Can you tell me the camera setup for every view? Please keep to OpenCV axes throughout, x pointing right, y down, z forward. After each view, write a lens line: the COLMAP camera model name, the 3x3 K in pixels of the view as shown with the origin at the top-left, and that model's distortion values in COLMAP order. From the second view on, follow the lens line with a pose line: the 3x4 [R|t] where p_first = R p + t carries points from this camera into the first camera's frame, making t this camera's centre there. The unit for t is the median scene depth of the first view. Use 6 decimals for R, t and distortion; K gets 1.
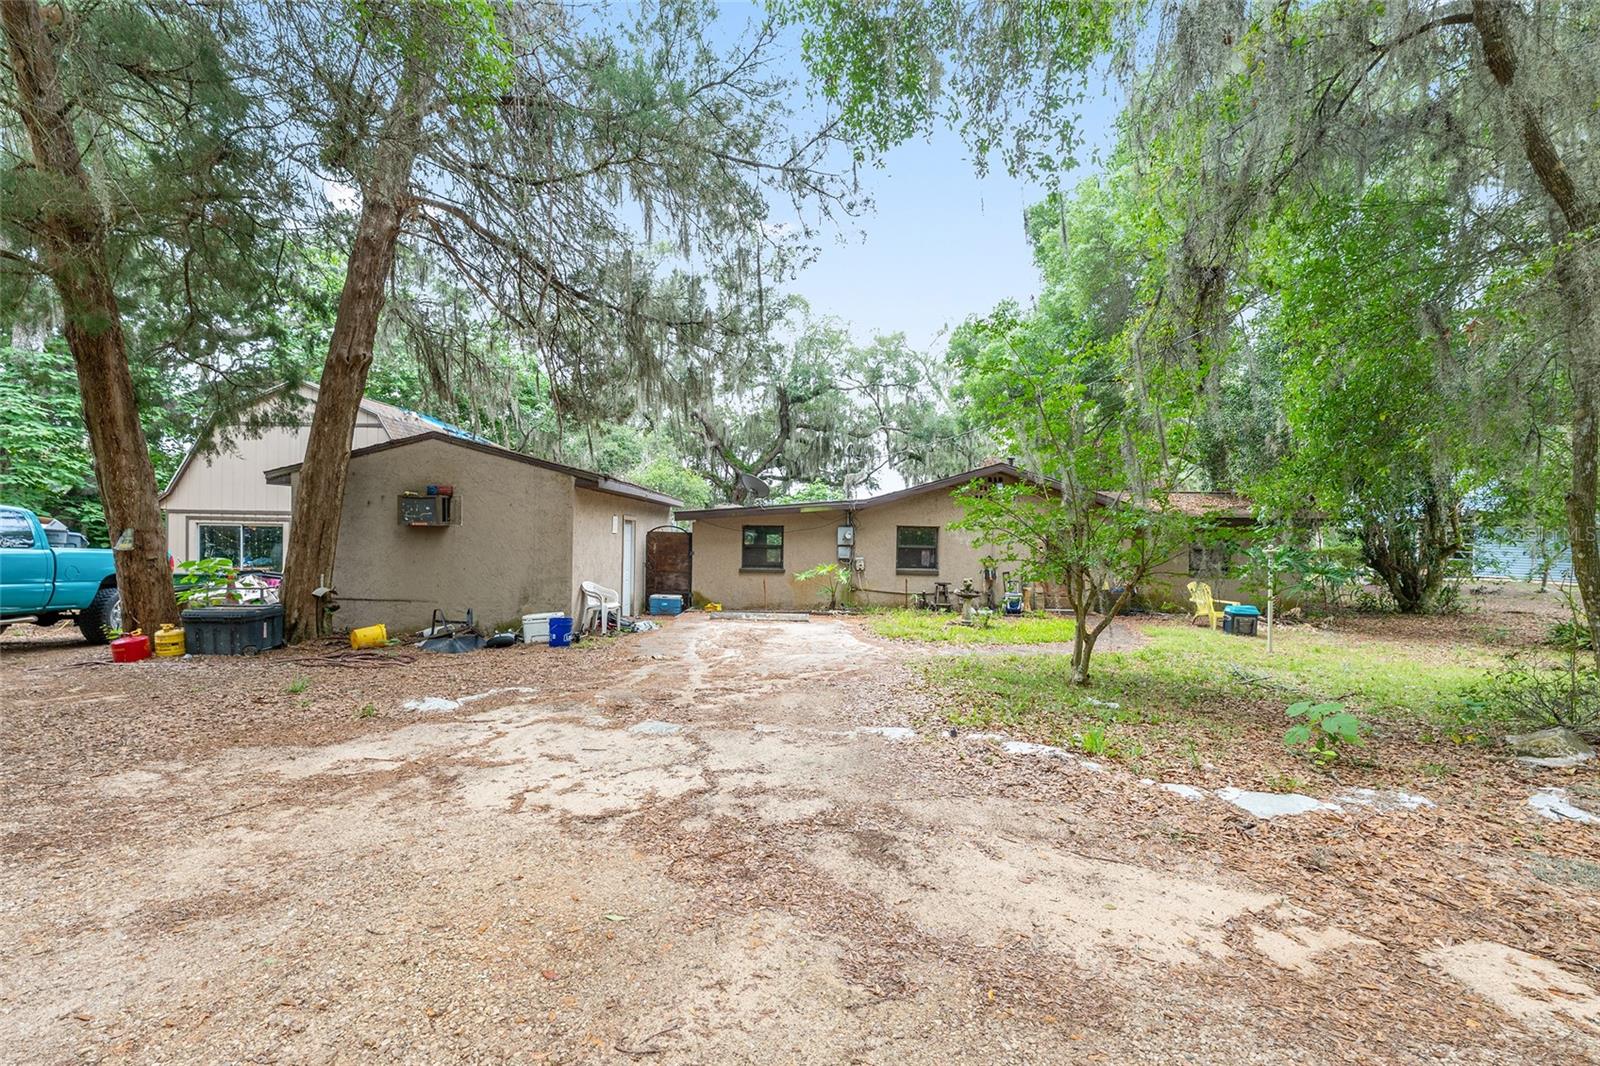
lens RADIAL K [[636.9, 0, 801.8], [0, 636.9, 530.4], [0, 0, 1]] dist [0.001525, -0.000303]
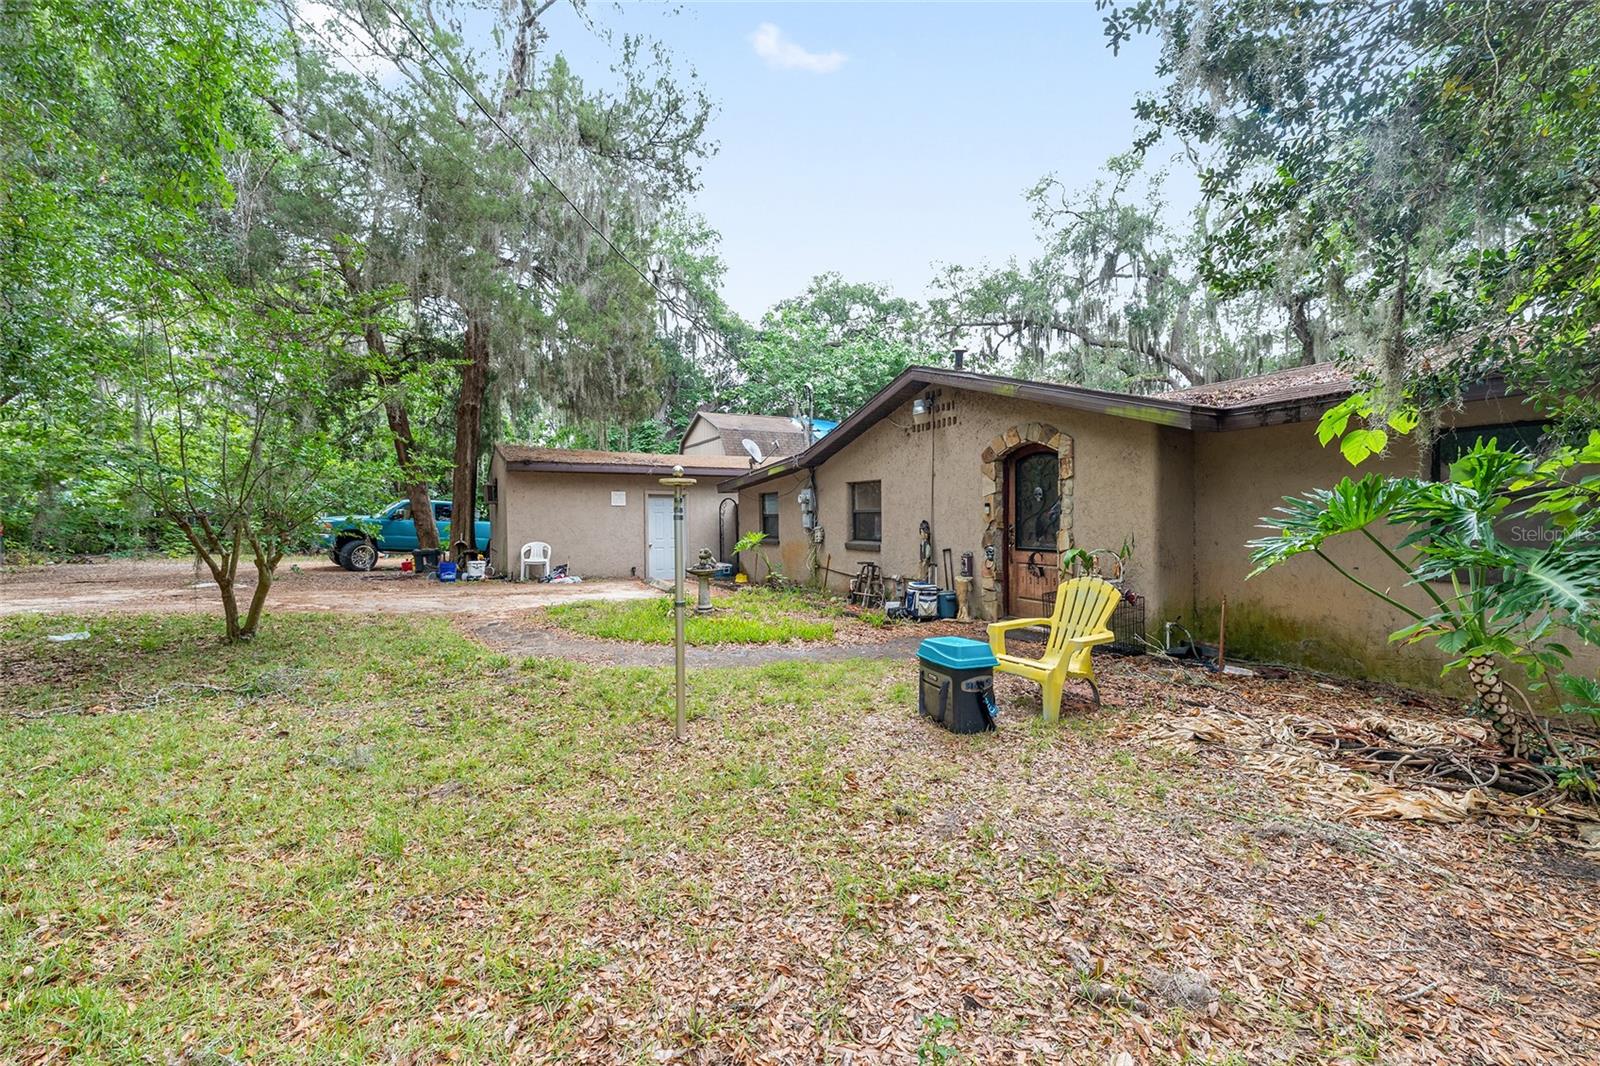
lens RADIAL K [[636.9, 0, 790.8], [0, 636.9, 535.9], [0, 0, 1]] dist [0.001525, -0.000303]
pose [[0.461998, 0.002825, -0.886877, 1.110549], [0.021525, 0.999665, 0.014397, 0.060410], [0.886620, -0.025741, 0.461782, 0.868085]]
